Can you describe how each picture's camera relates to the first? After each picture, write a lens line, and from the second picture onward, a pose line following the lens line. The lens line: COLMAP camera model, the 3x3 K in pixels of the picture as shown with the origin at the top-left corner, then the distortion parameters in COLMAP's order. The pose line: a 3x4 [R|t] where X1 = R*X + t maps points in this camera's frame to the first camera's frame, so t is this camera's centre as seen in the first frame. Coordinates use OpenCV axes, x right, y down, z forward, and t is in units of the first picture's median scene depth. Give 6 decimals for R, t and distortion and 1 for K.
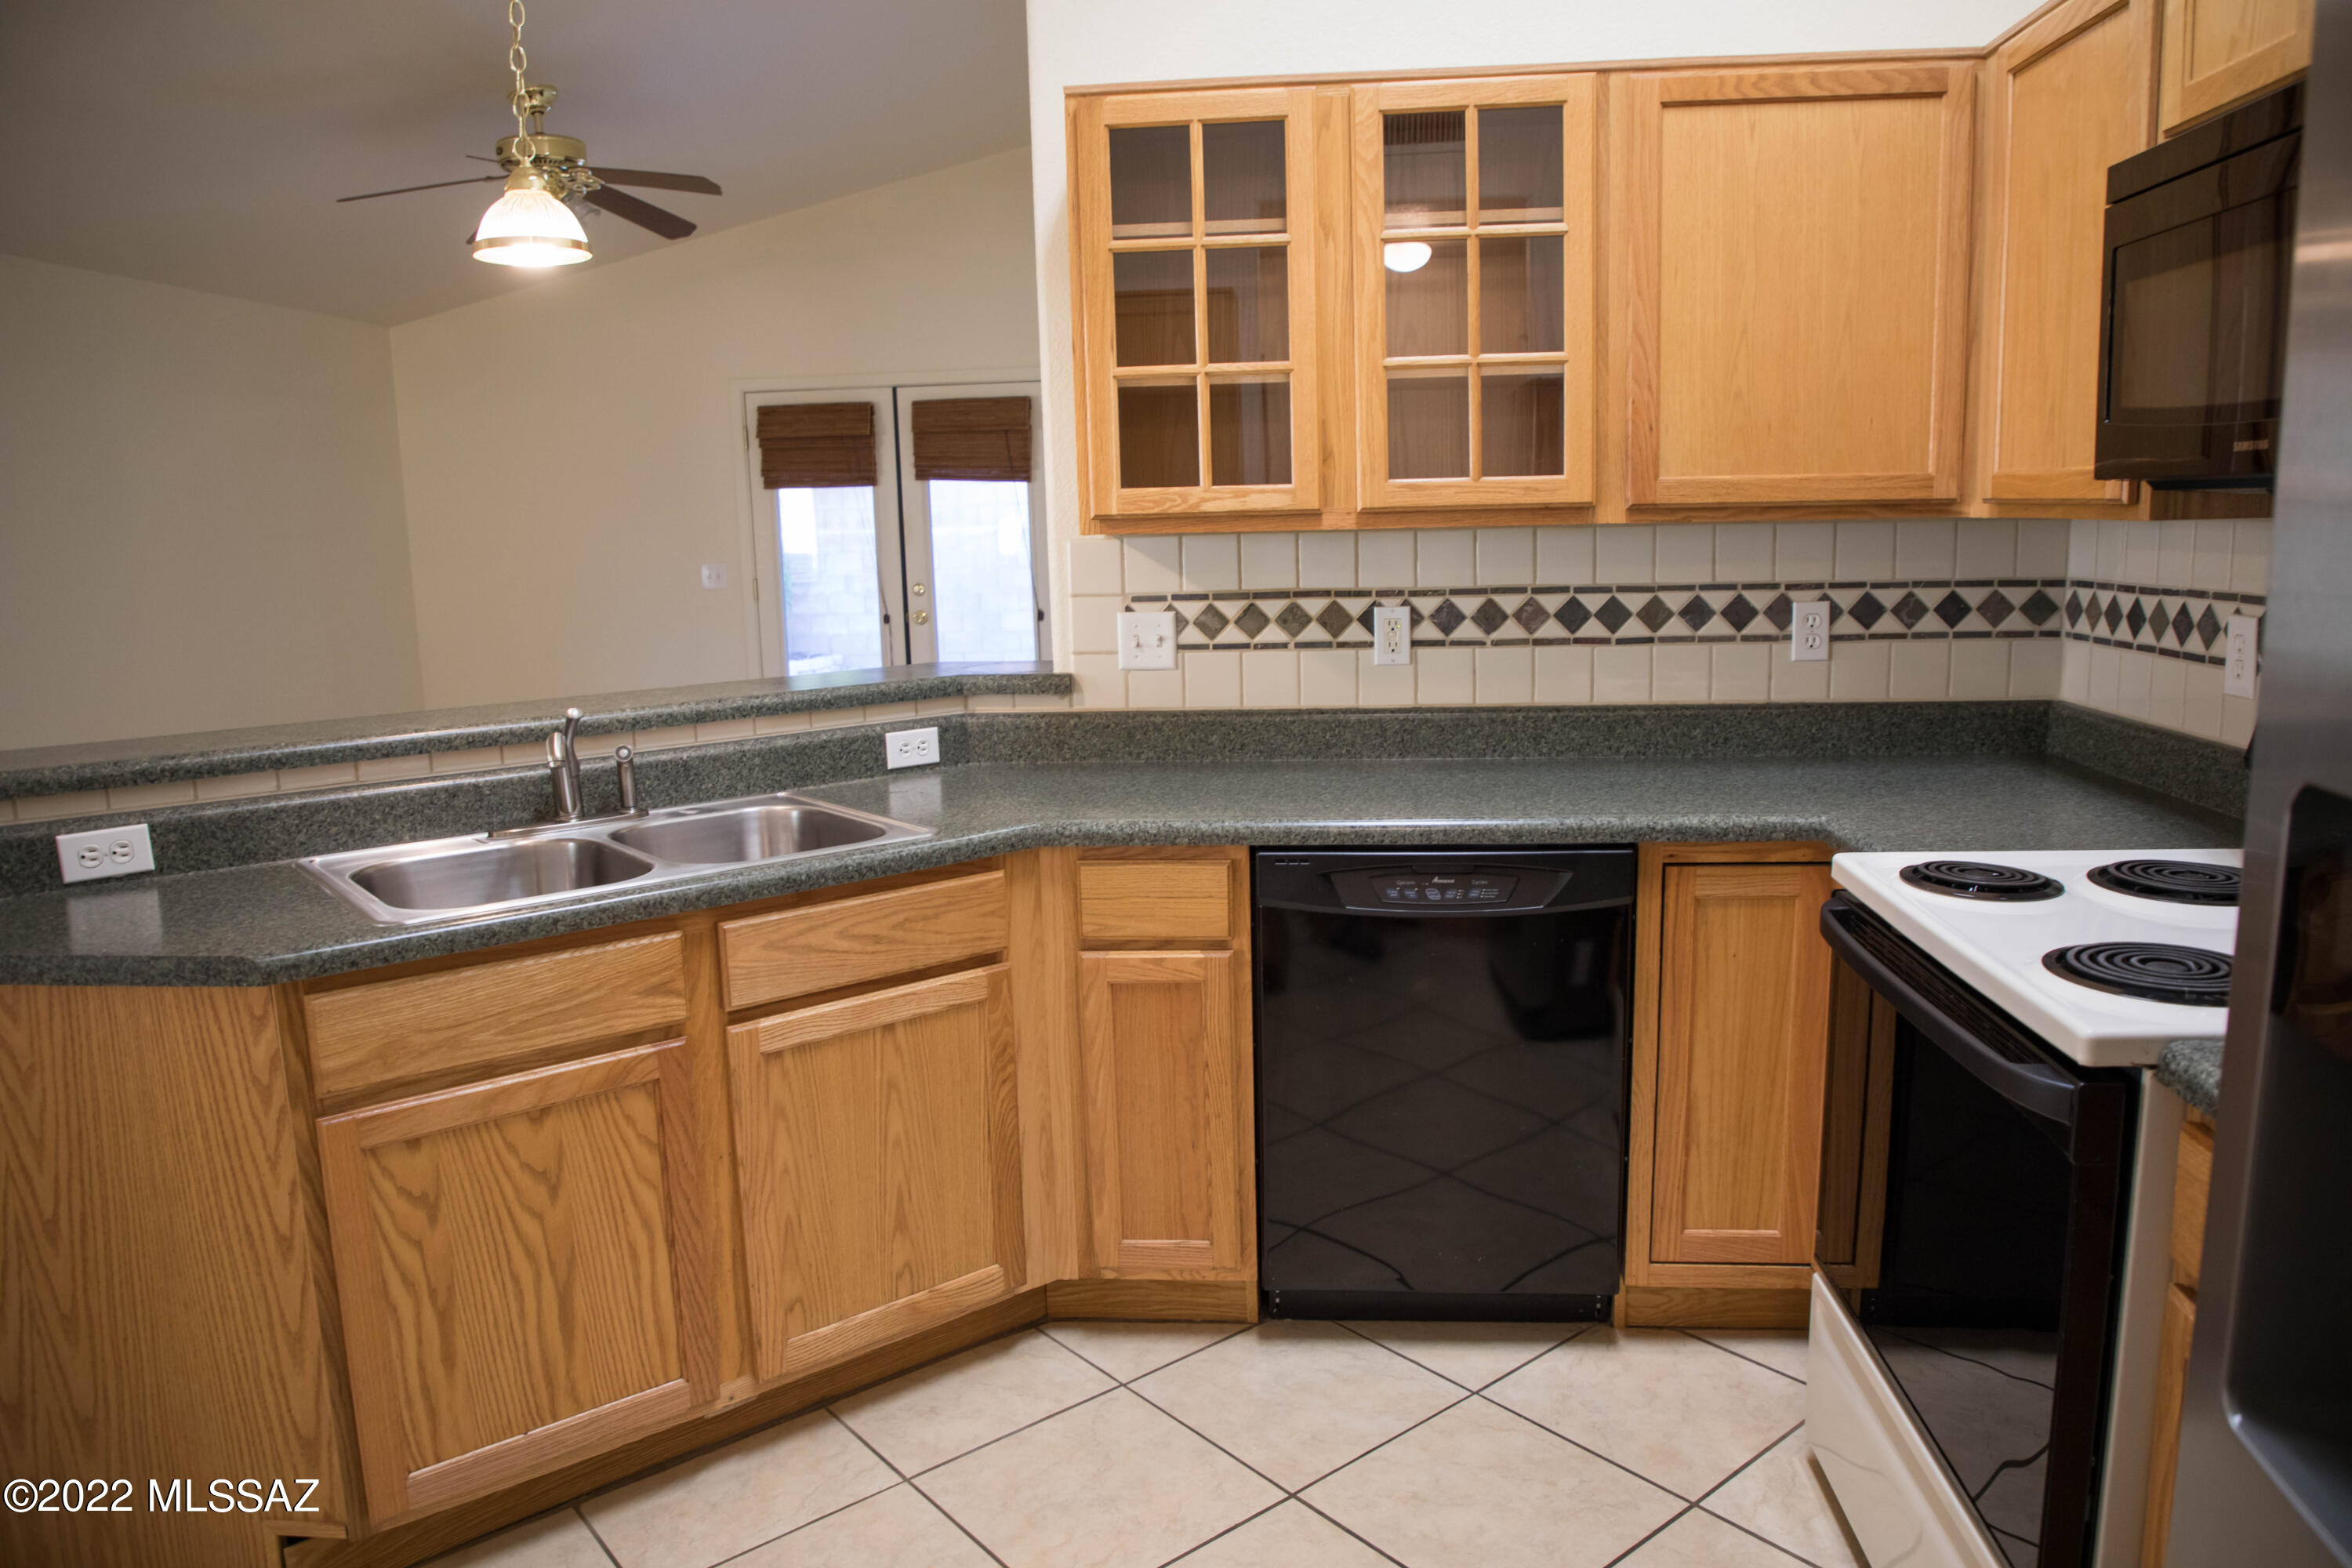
lens RADIAL K [[1595.4, 0, 1015.8], [0, 1595.4, 779.0], [0, 0, 1]] dist [-0.073040, 0.034768]
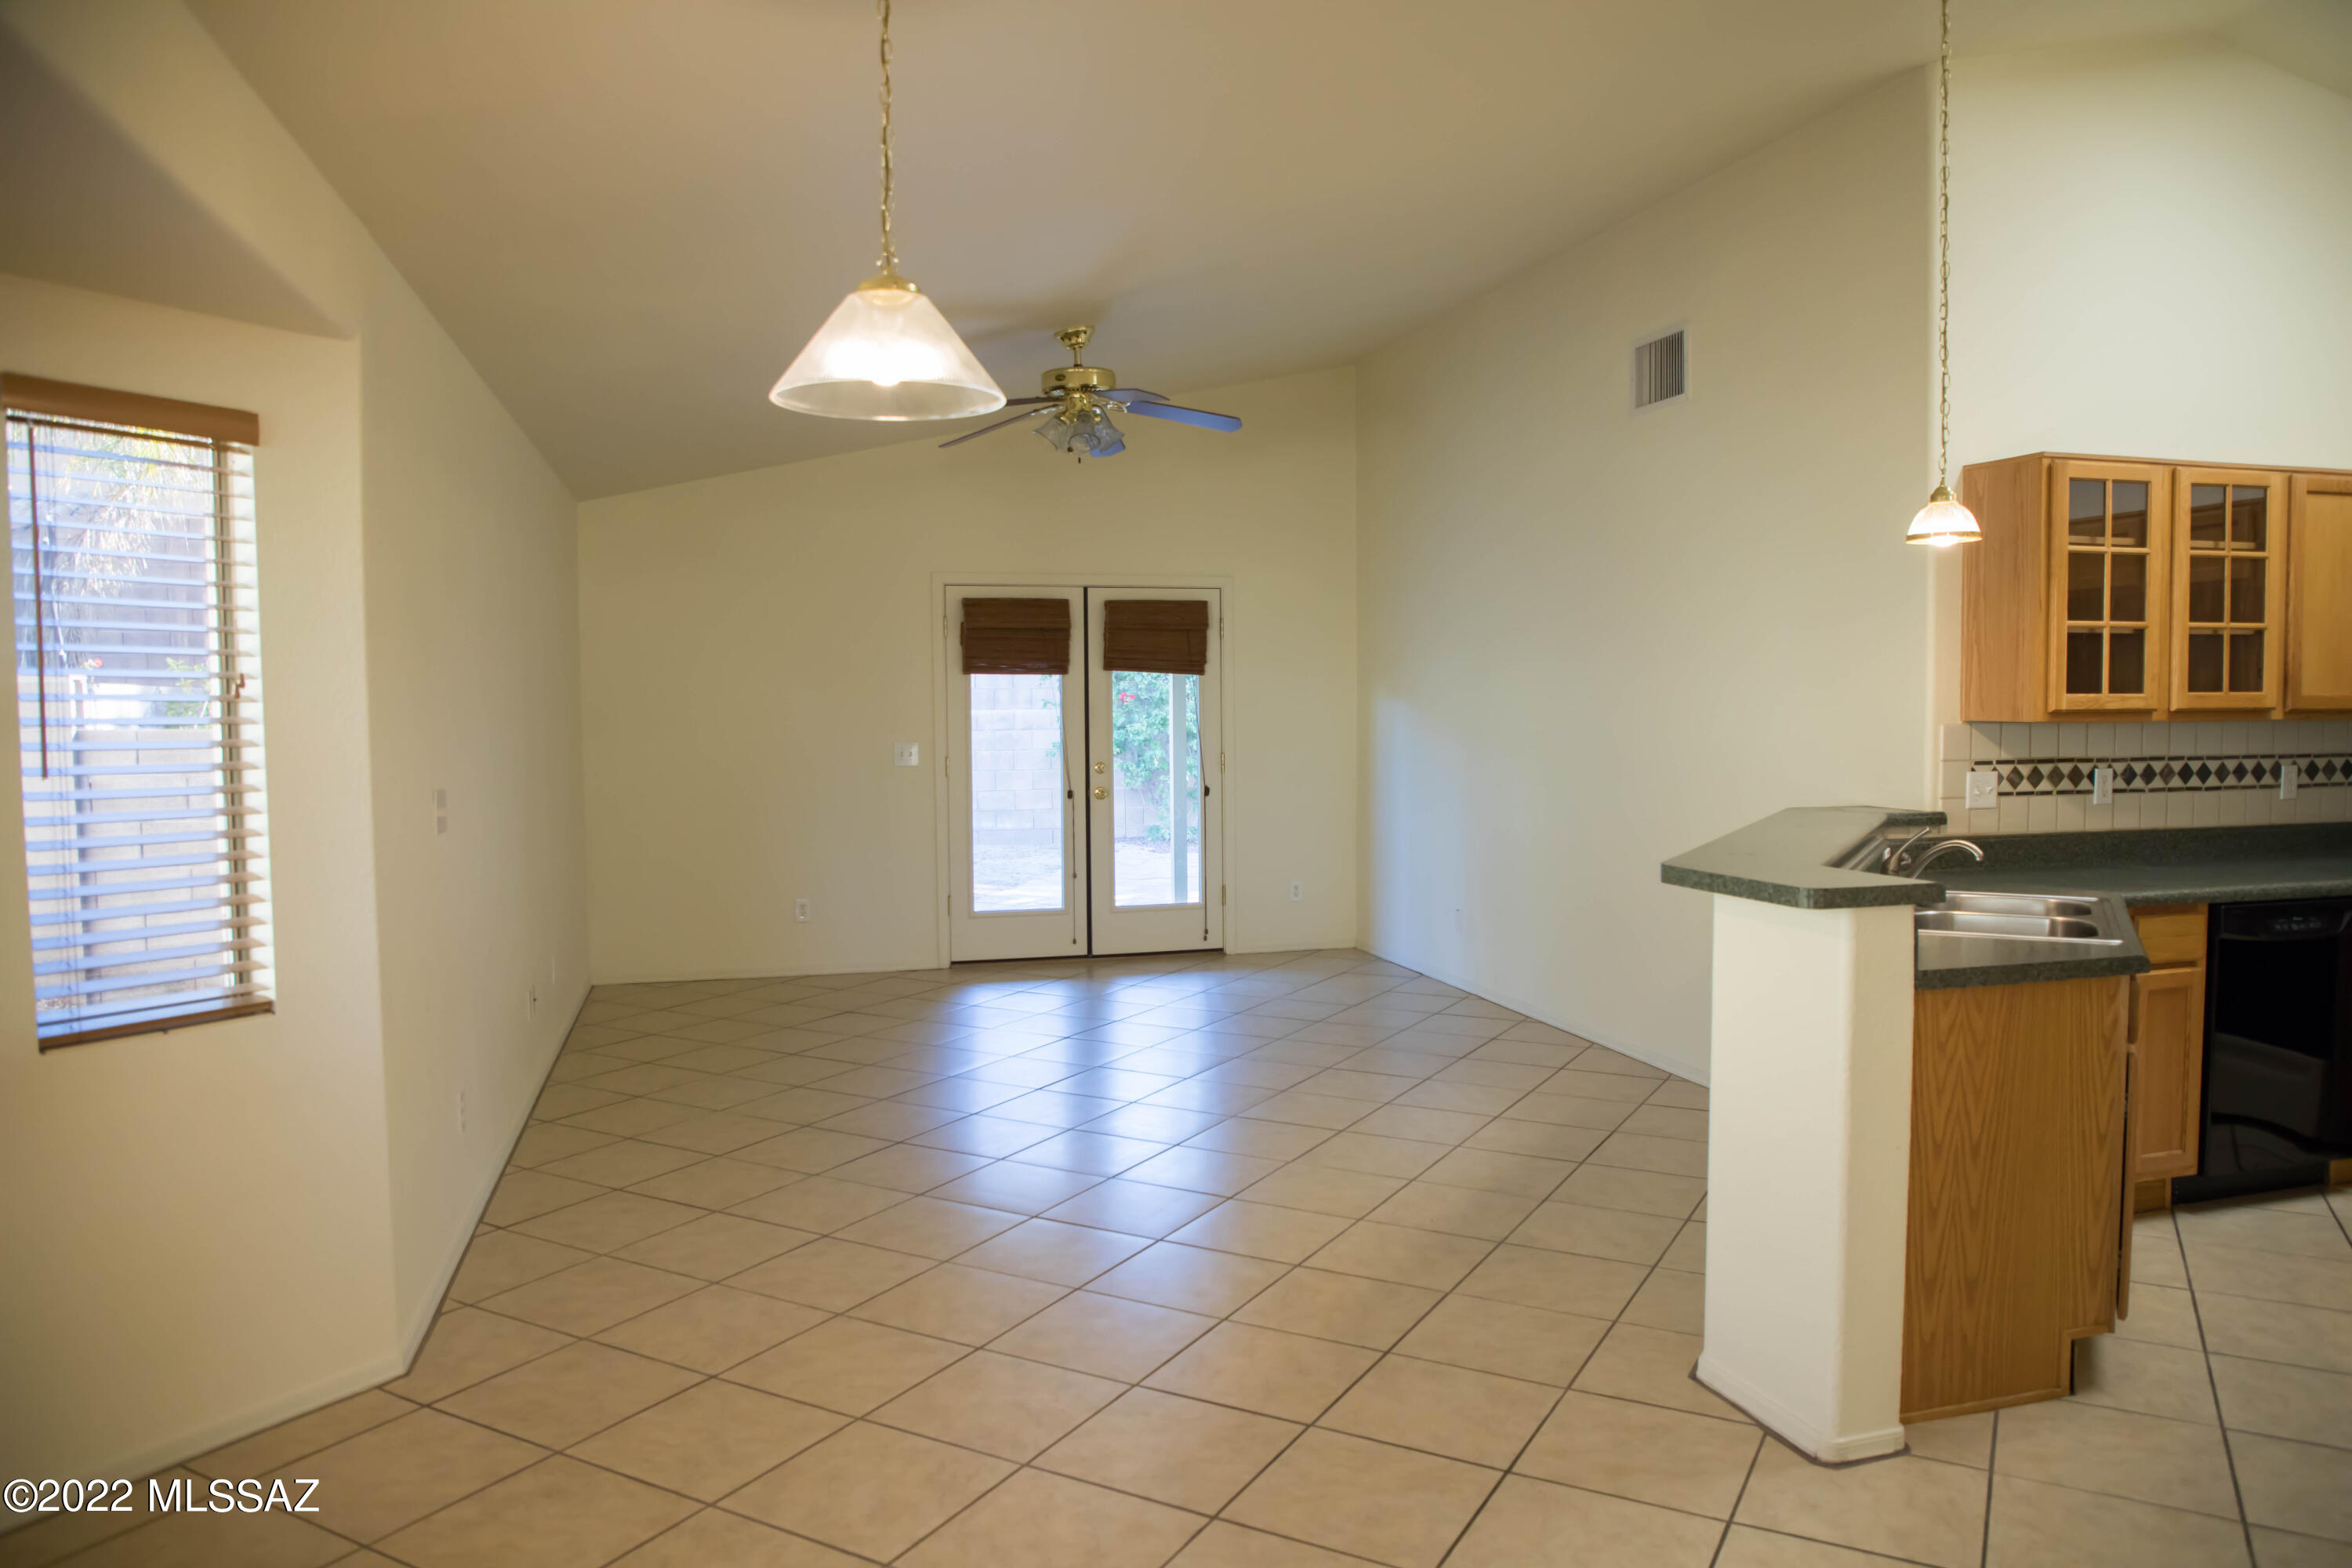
lens RADIAL K [[1592.1, 0, 1190.7], [0, 1592.1, 795.0], [0, 0, 1]] dist [-0.068338, 0.039769]
pose [[0.924891, -0.001158, 0.380231, -1.234697], [0.042498, 0.994045, -0.100346, 0.039141], [-0.377850, 0.108968, 0.919432, -0.112724]]
